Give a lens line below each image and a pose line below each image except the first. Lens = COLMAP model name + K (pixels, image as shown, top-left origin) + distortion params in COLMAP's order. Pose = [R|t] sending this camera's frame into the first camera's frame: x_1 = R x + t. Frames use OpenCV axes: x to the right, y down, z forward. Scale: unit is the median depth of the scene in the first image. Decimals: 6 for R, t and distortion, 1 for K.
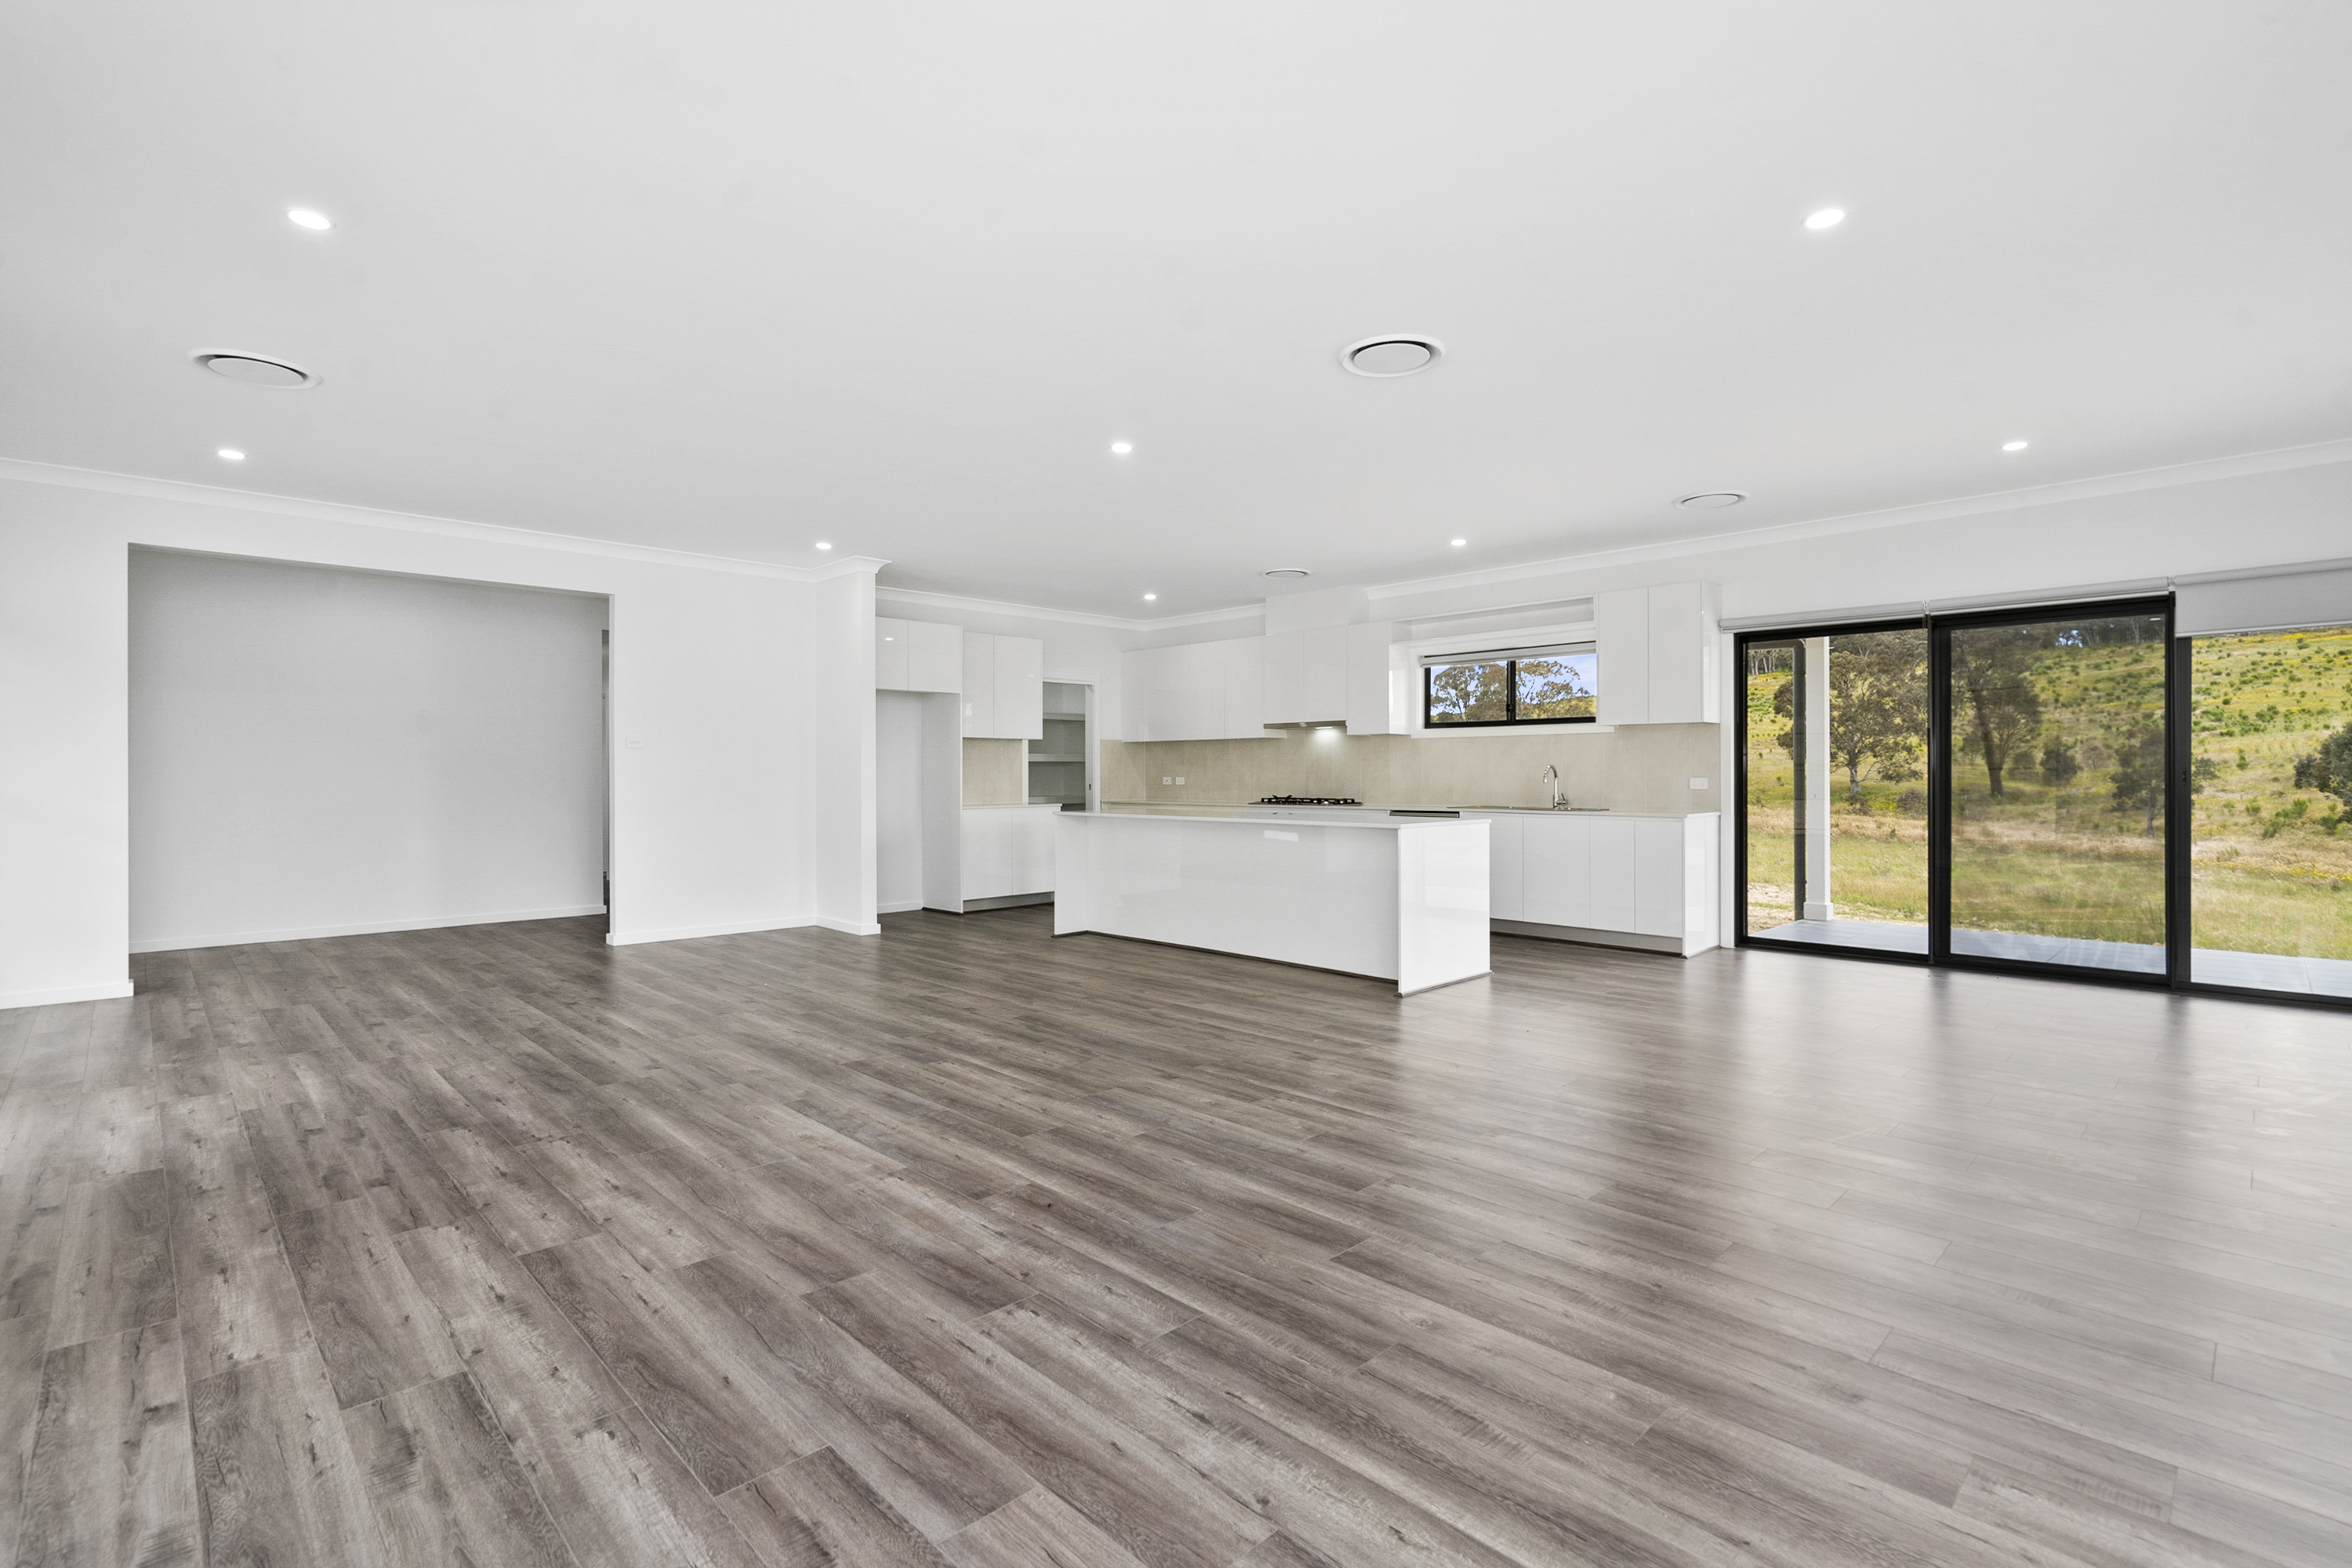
lens RADIAL K [[1078.3, 0, 1176.0], [0, 1078.3, 784.0], [0, 0, 1]] dist [-0.001060, -0.000408]
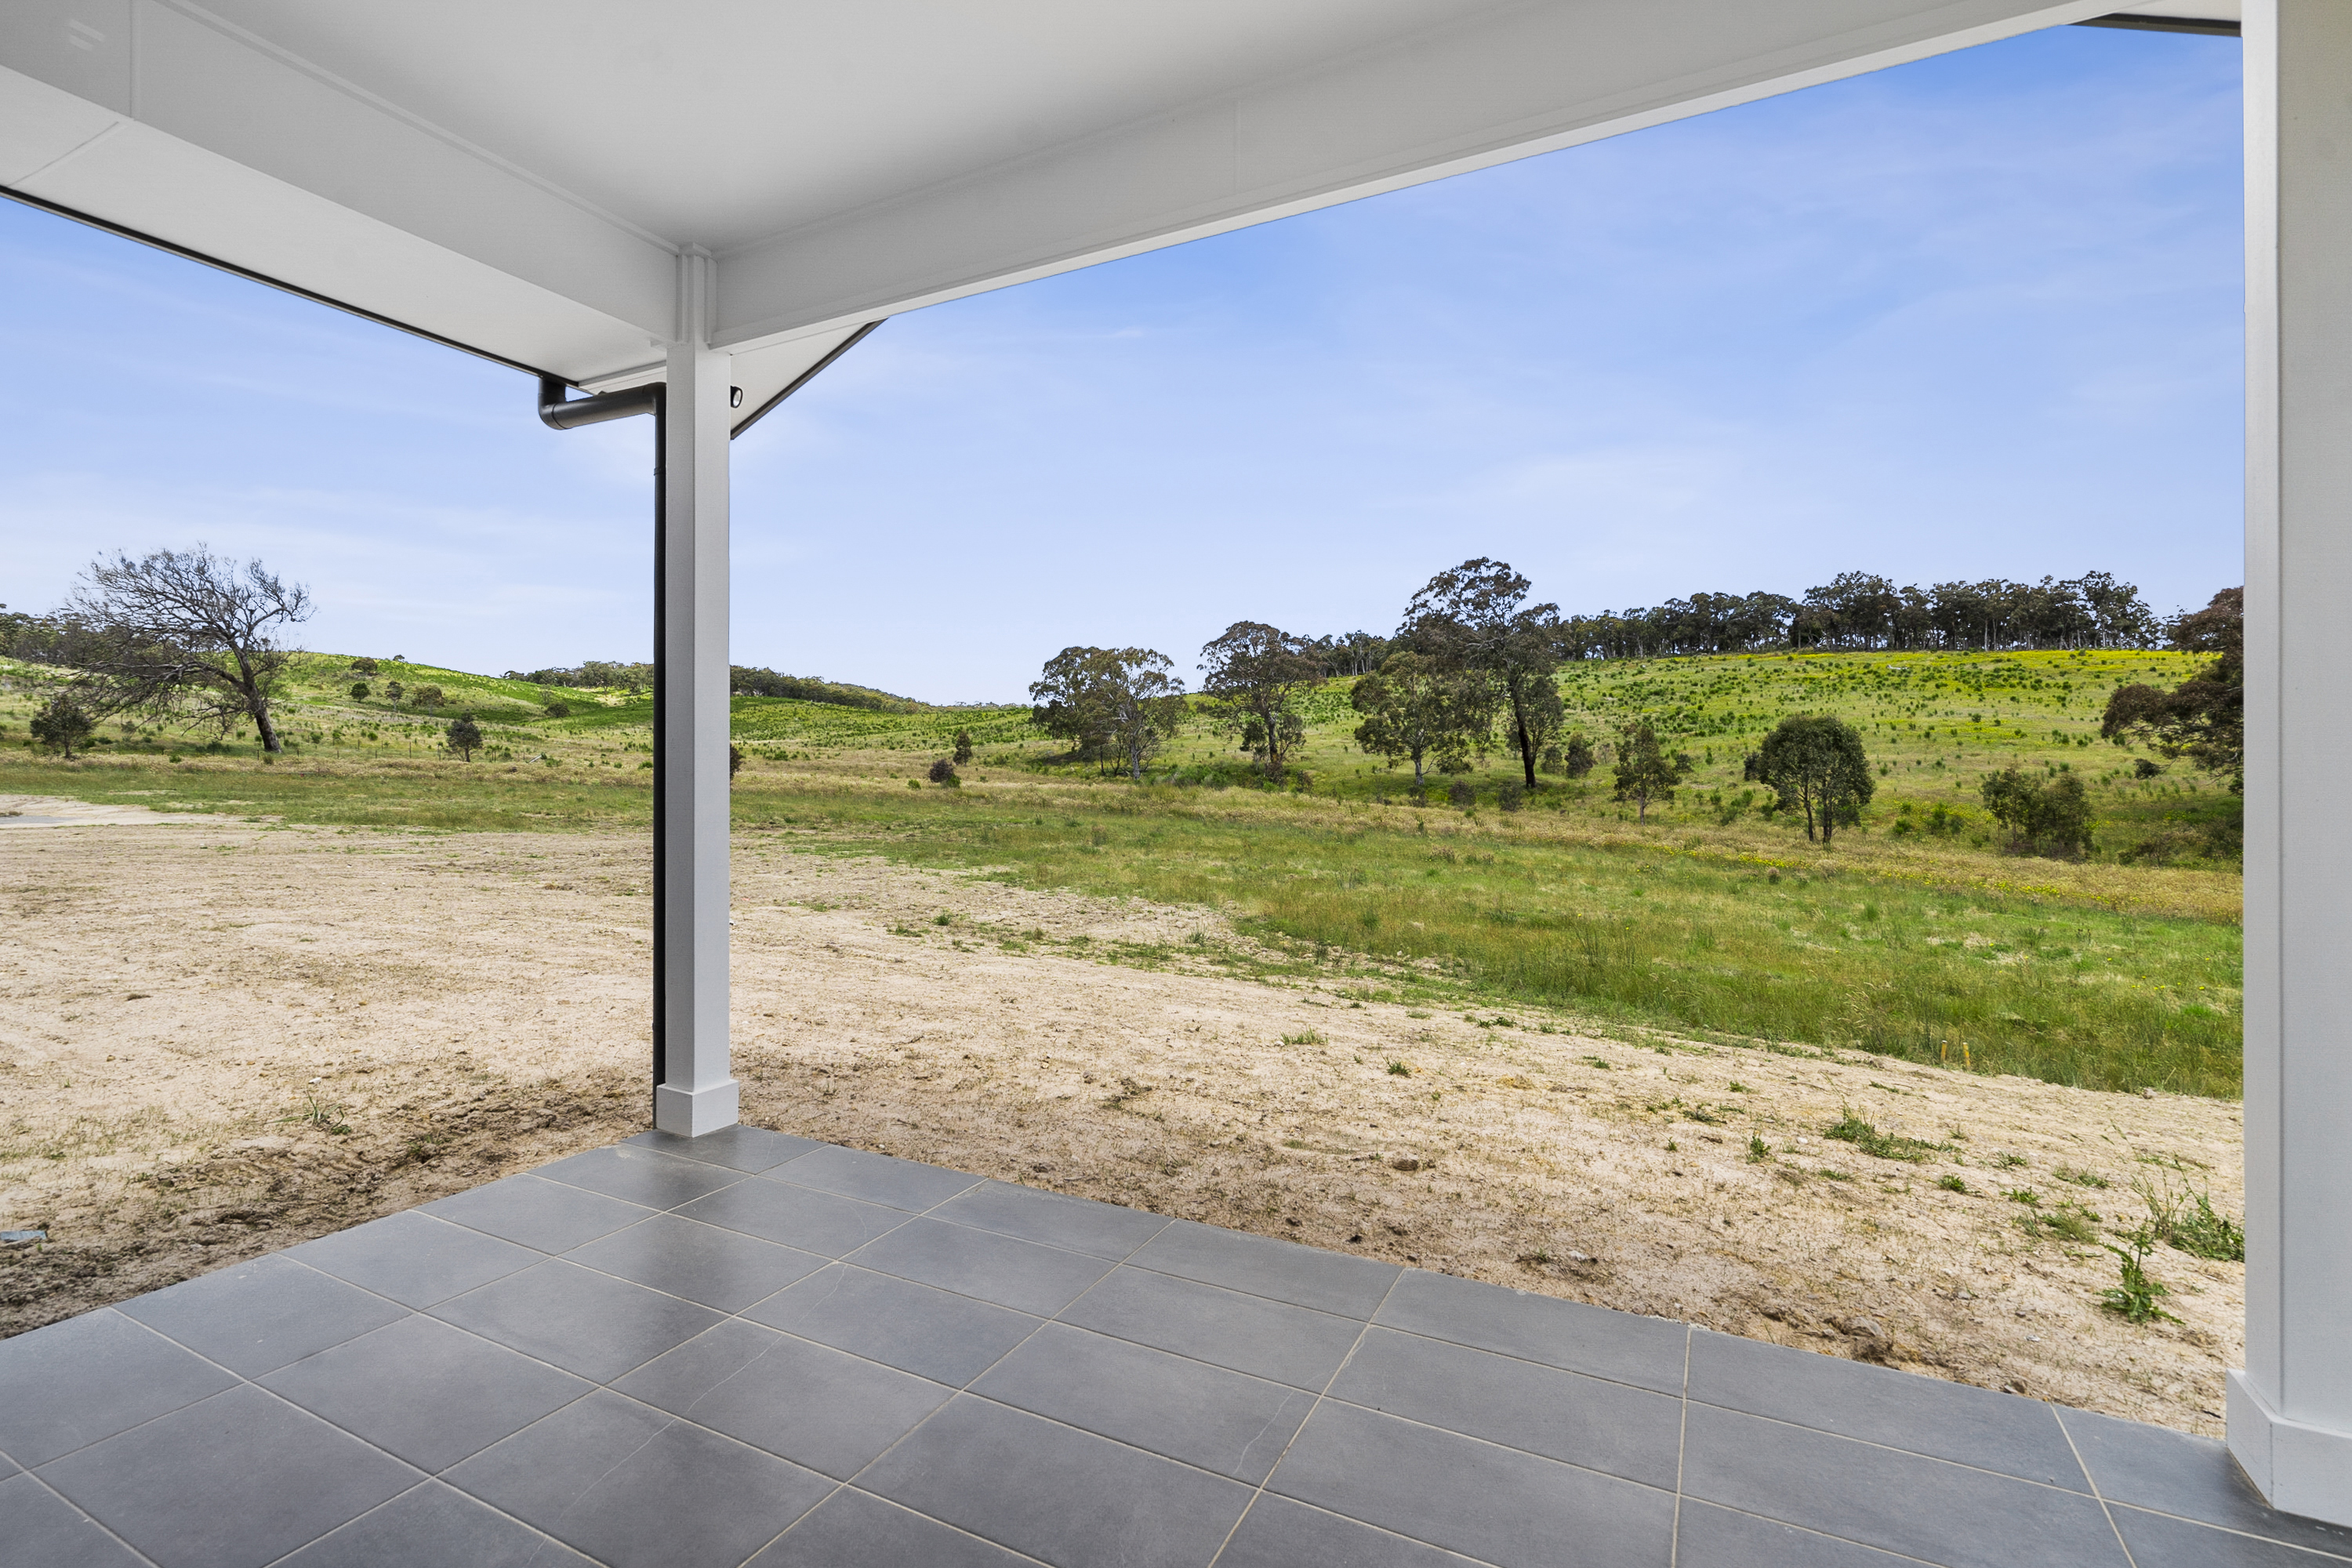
lens RADIAL K [[1083.5, 0, 1169.8], [0, 1083.5, 769.2], [0, 0, 1]] dist [0.001257, 0.000089]
pose [[0.950575, 0.004000, 0.310470, 0.544064], [-0.002400, 0.999982, -0.005535, -0.001552], [-0.310486, 0.004517, 0.950567, 0.507611]]
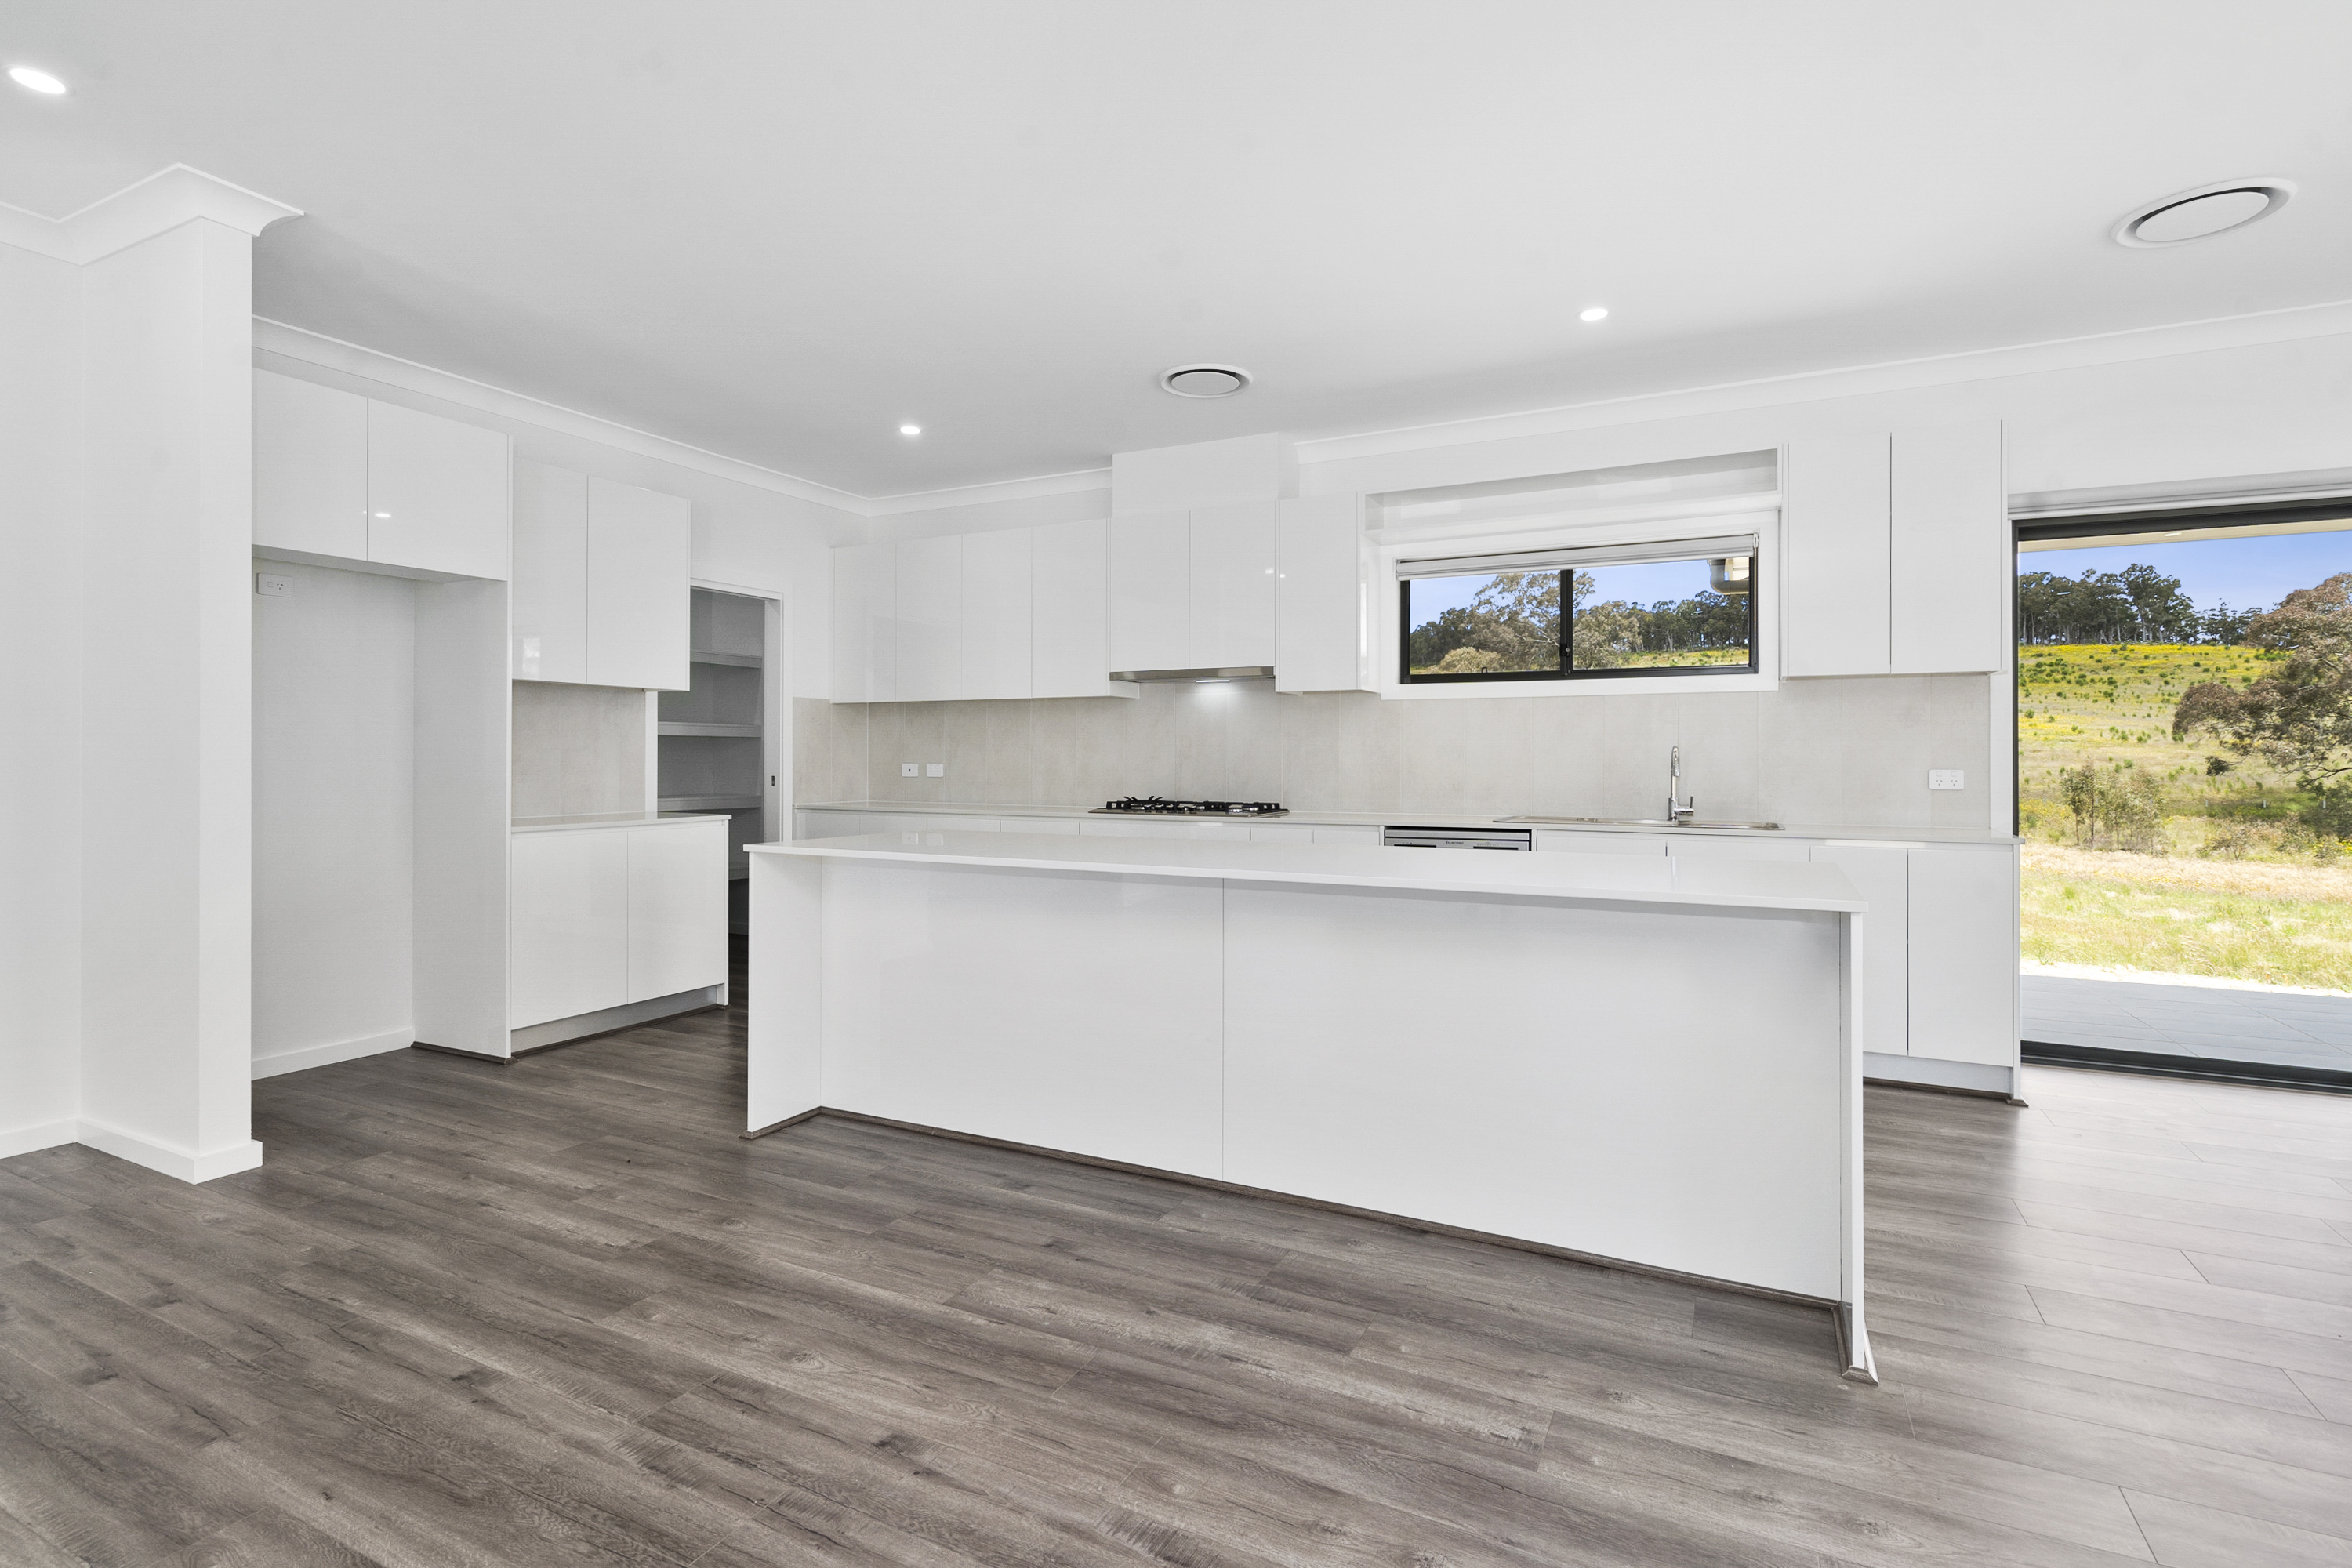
lens RADIAL K [[1123.6, 0, 1177.3], [0, 1123.6, 766.3], [0, 0, 1]] dist [0.002371, 0.000433]
pose [[0.948046, 0.003536, 0.318113, -0.066162], [-0.002153, 0.999987, -0.004699, -0.002536], [-0.318126, 0.003770, 0.948041, 0.368627]]
